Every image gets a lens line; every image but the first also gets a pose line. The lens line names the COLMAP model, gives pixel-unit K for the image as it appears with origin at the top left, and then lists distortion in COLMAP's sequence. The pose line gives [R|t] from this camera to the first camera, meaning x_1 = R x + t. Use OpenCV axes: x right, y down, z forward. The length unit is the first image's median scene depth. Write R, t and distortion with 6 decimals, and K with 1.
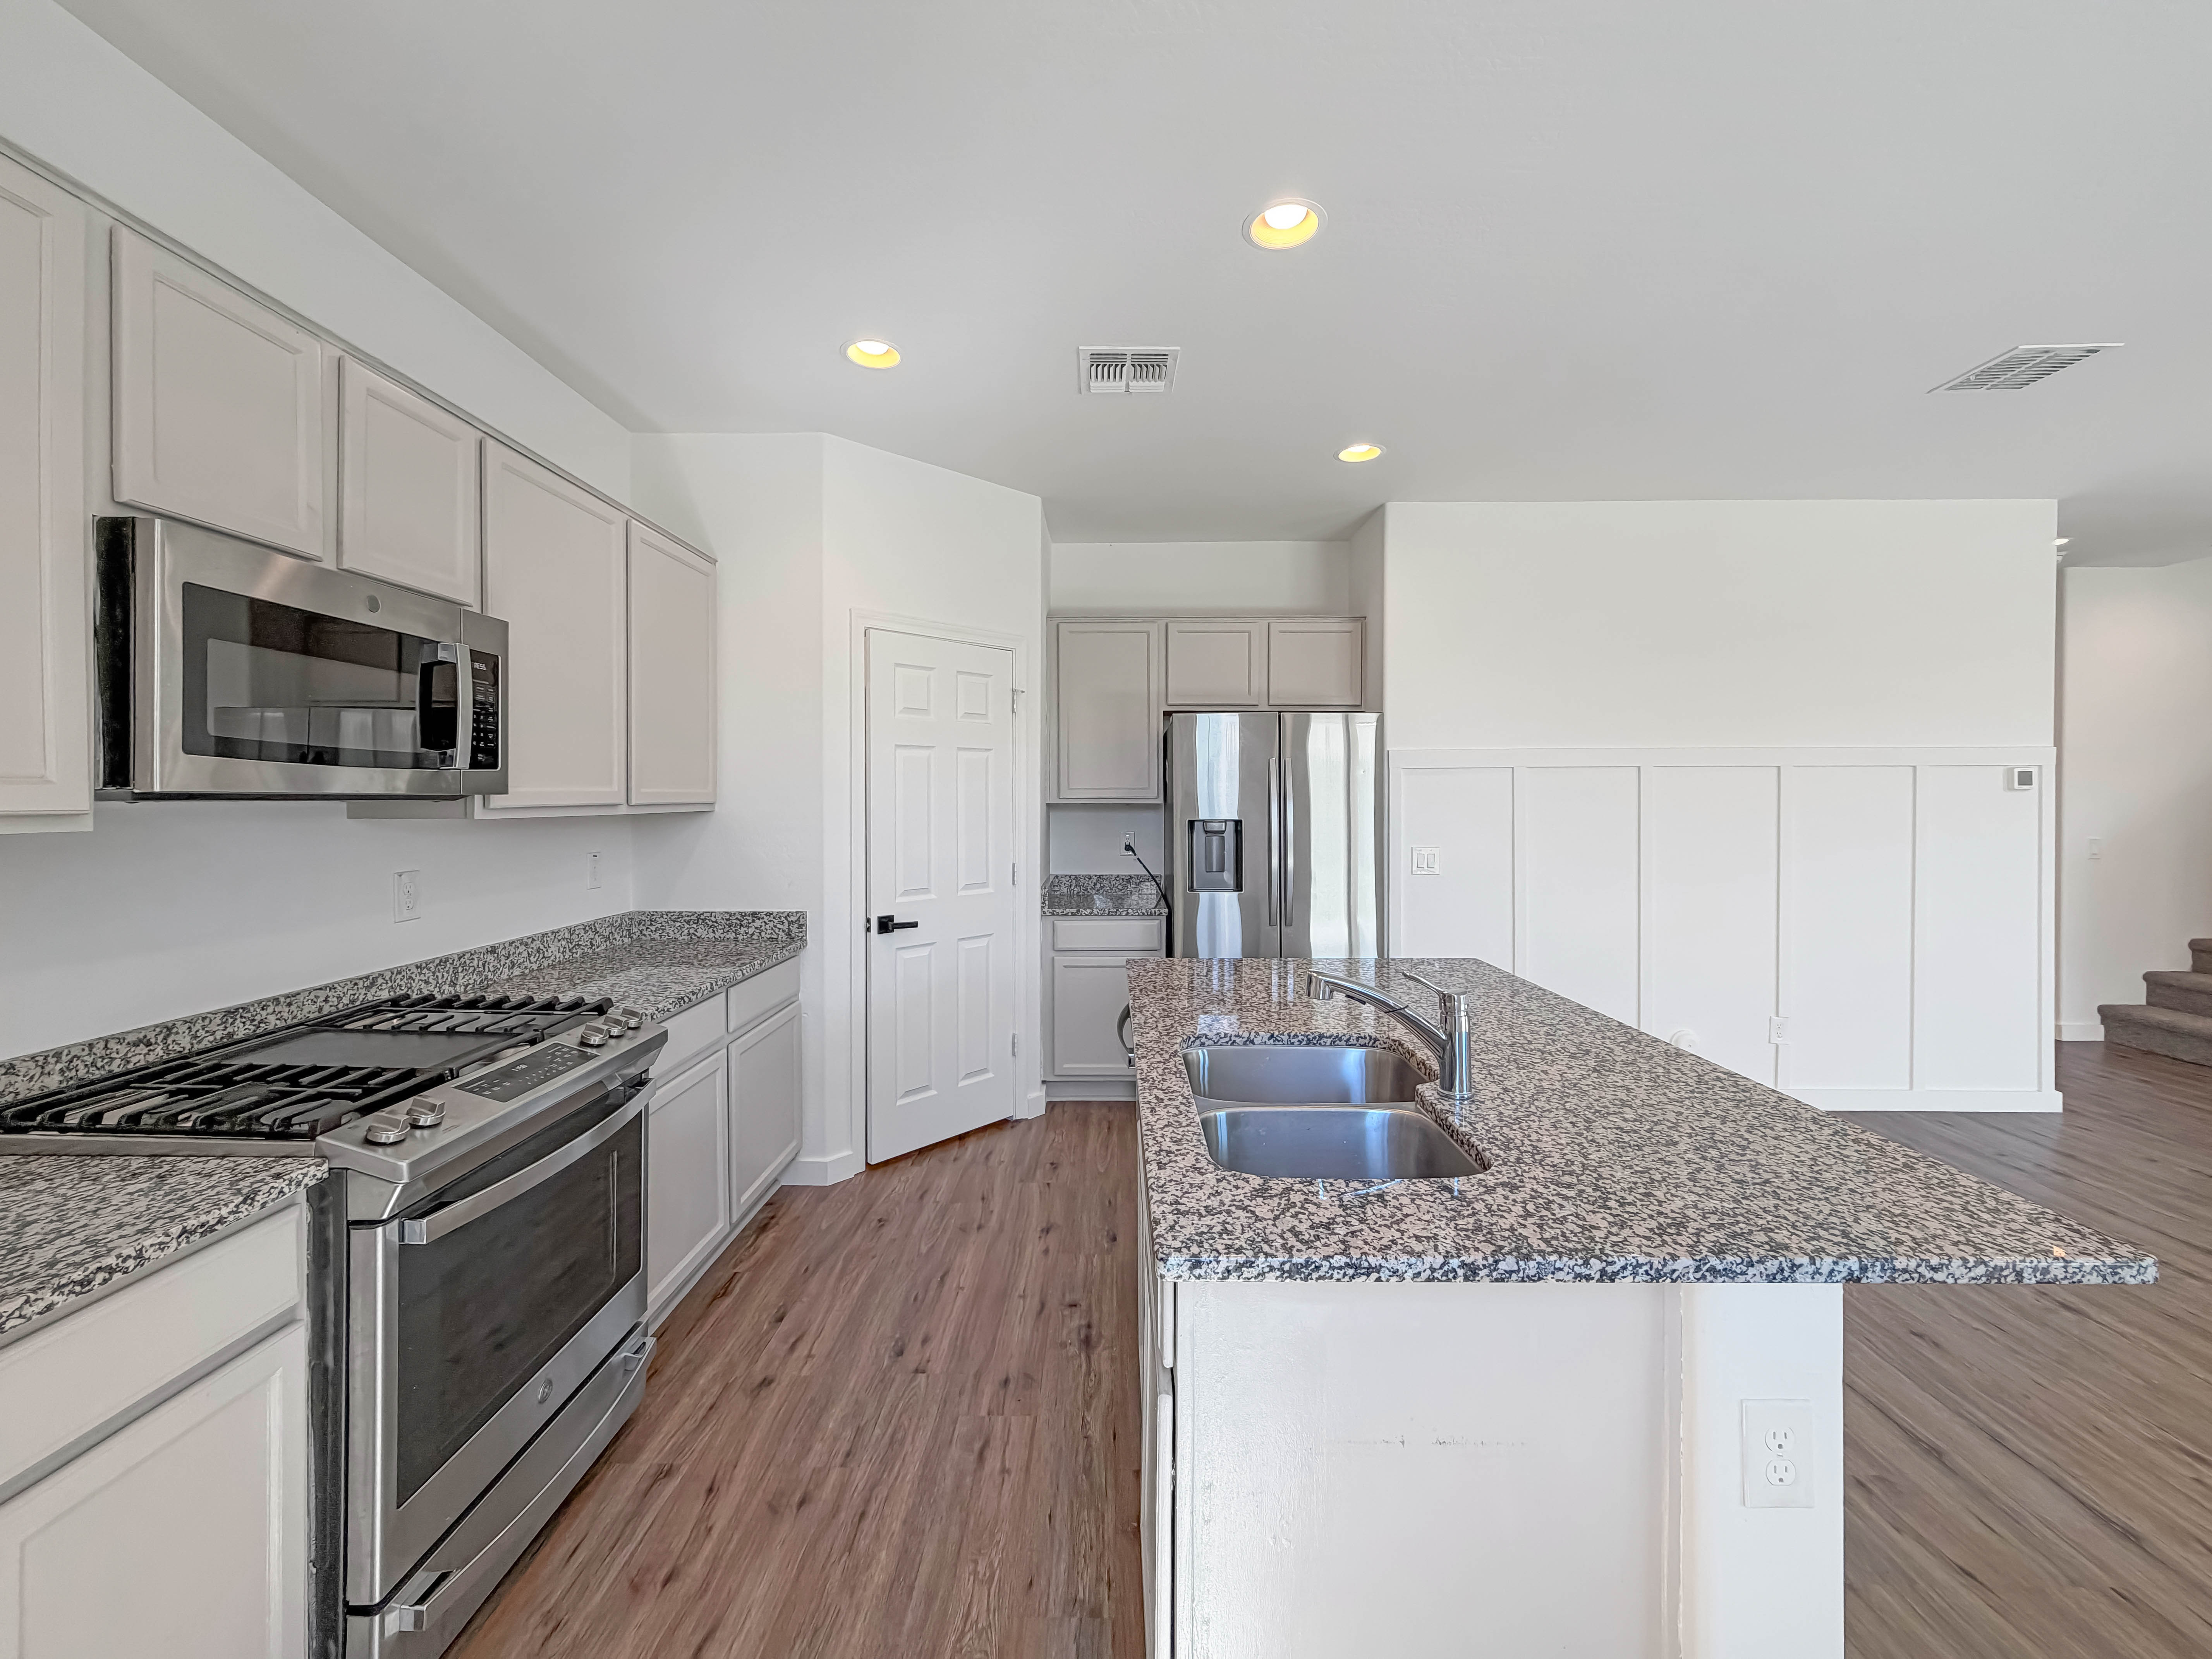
lens RADIAL K [[896.9, 0, 1113.2], [0, 896.9, 798.0], [0, 0, 1]] dist [0.007260, -0.000218]
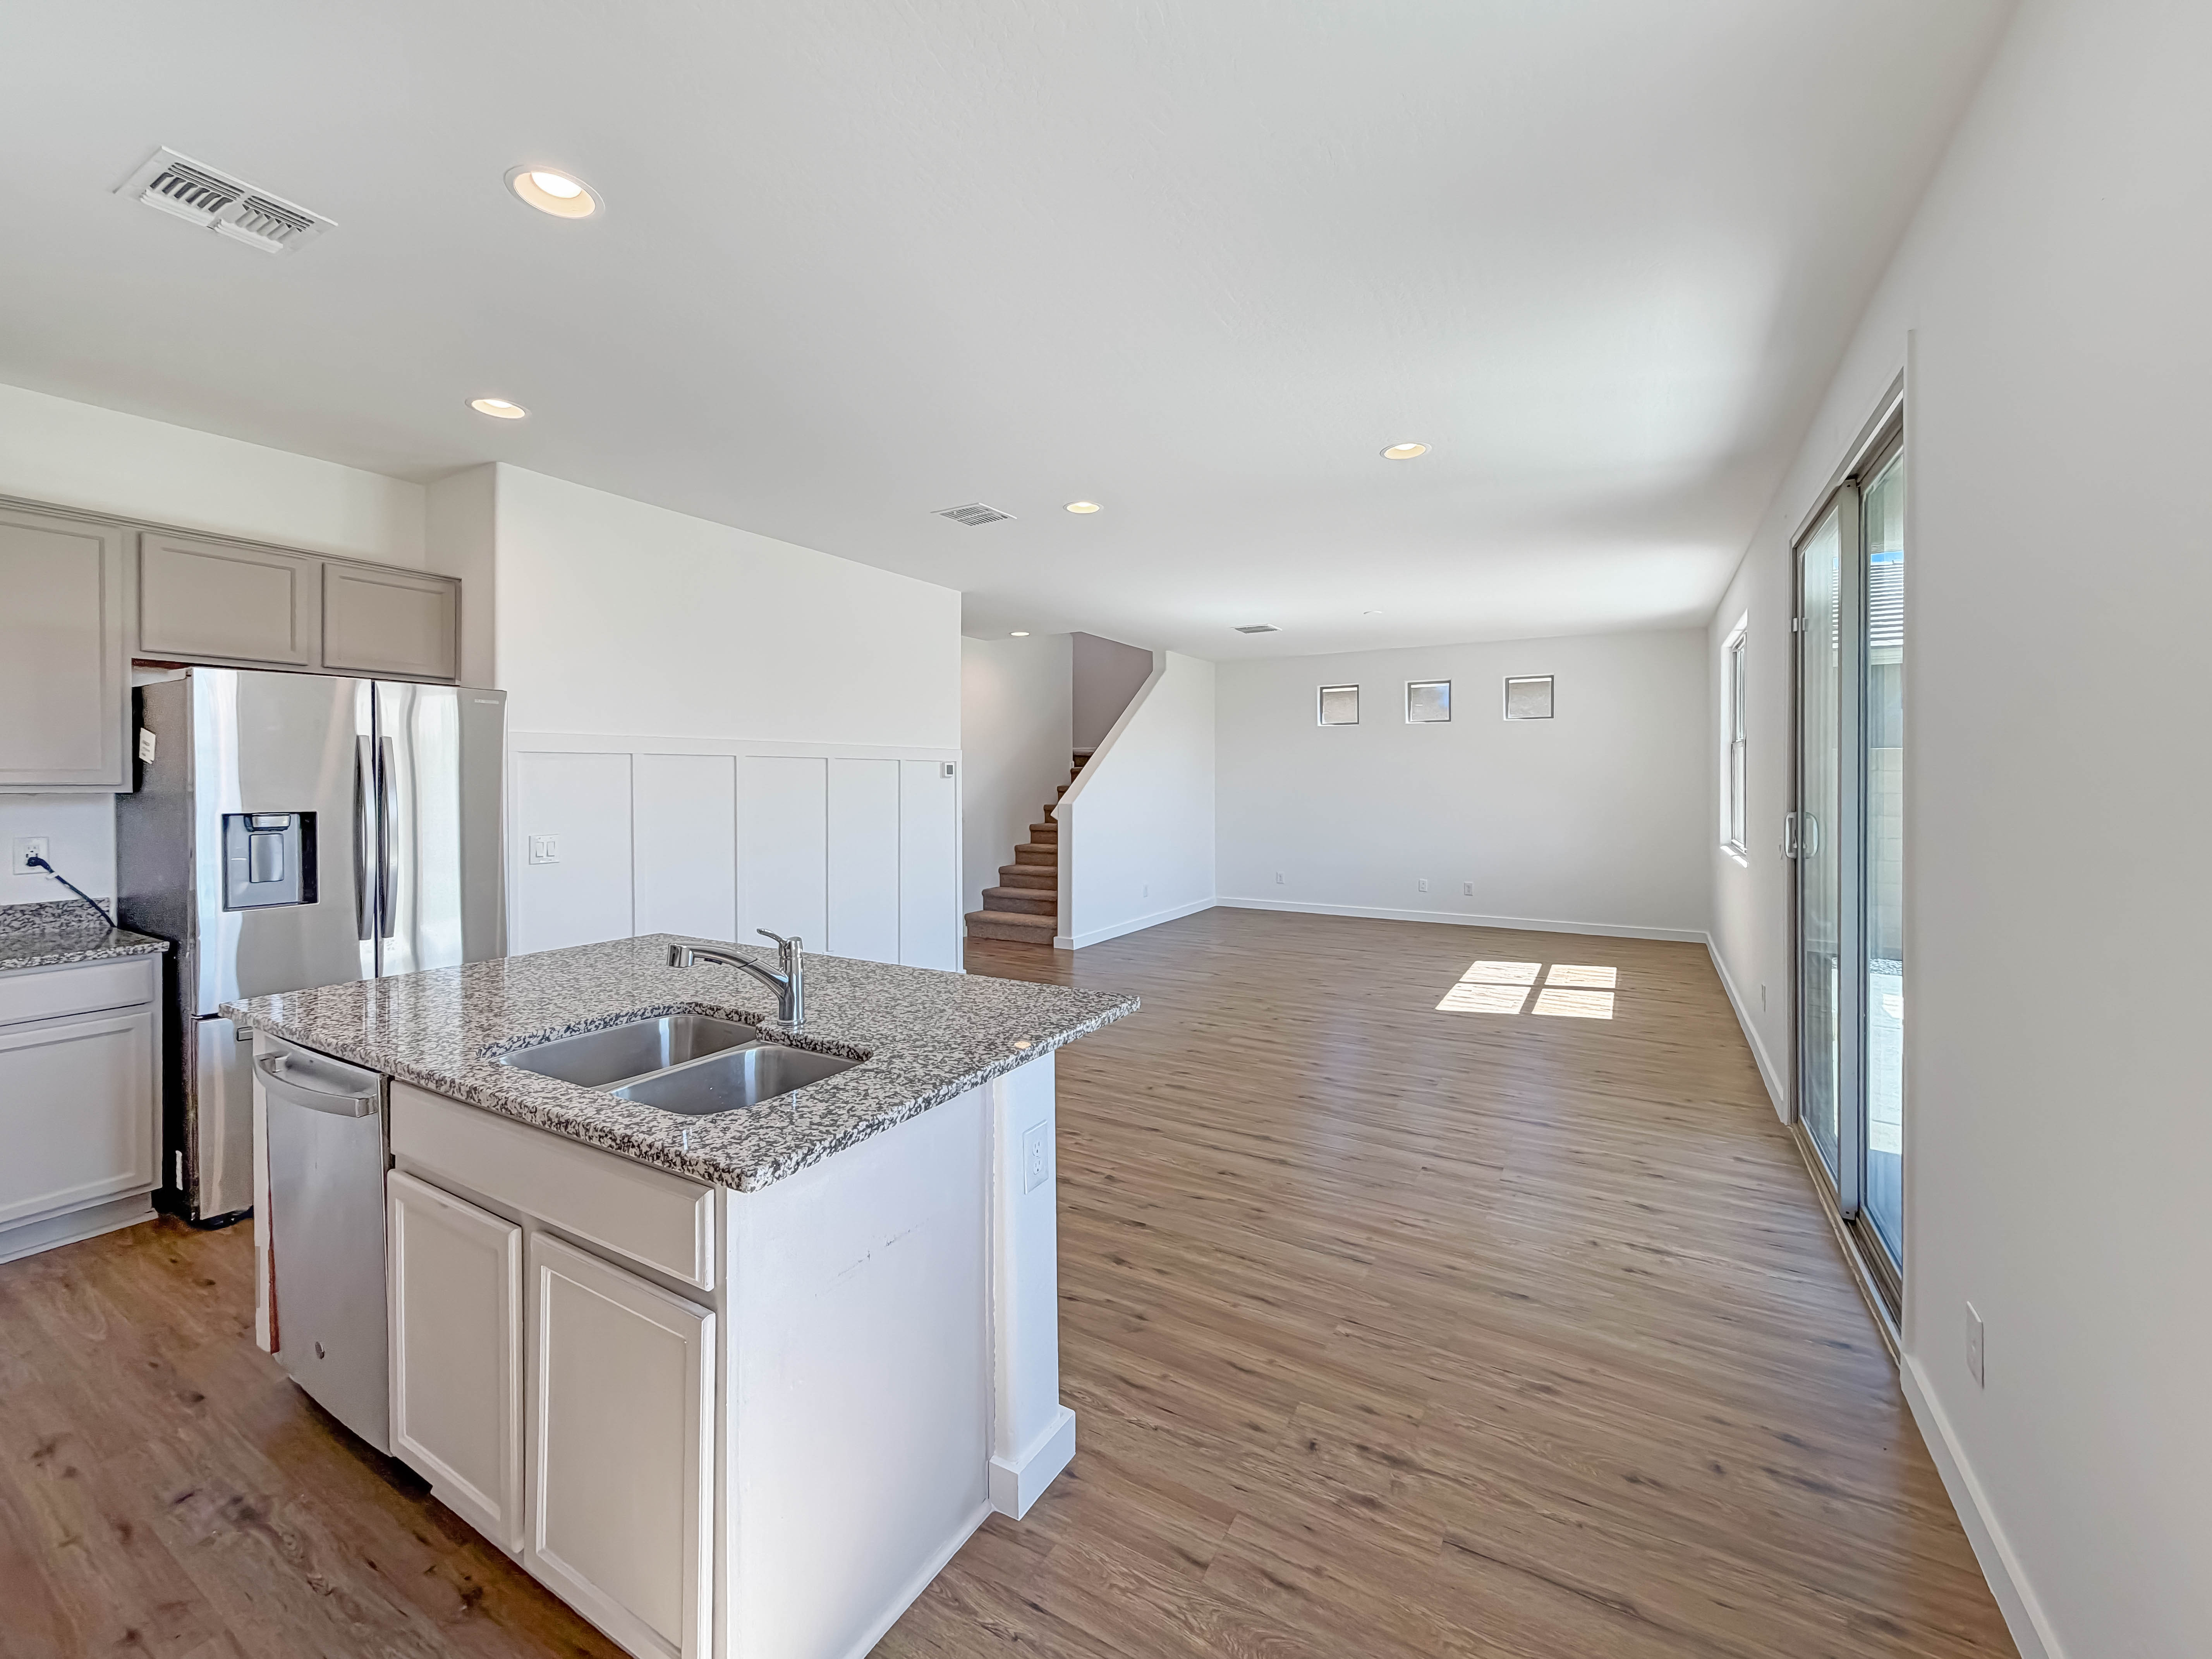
lens RADIAL K [[896.9, 0, 1119.3], [0, 896.9, 766.5], [0, 0, 1]] dist [0.007260, -0.000218]
pose [[0.492063, 0.013432, 0.870456, -0.596799], [0.002418, 0.999856, -0.016796, -0.001741], [-0.870557, 0.010369, 0.491959, -0.006523]]
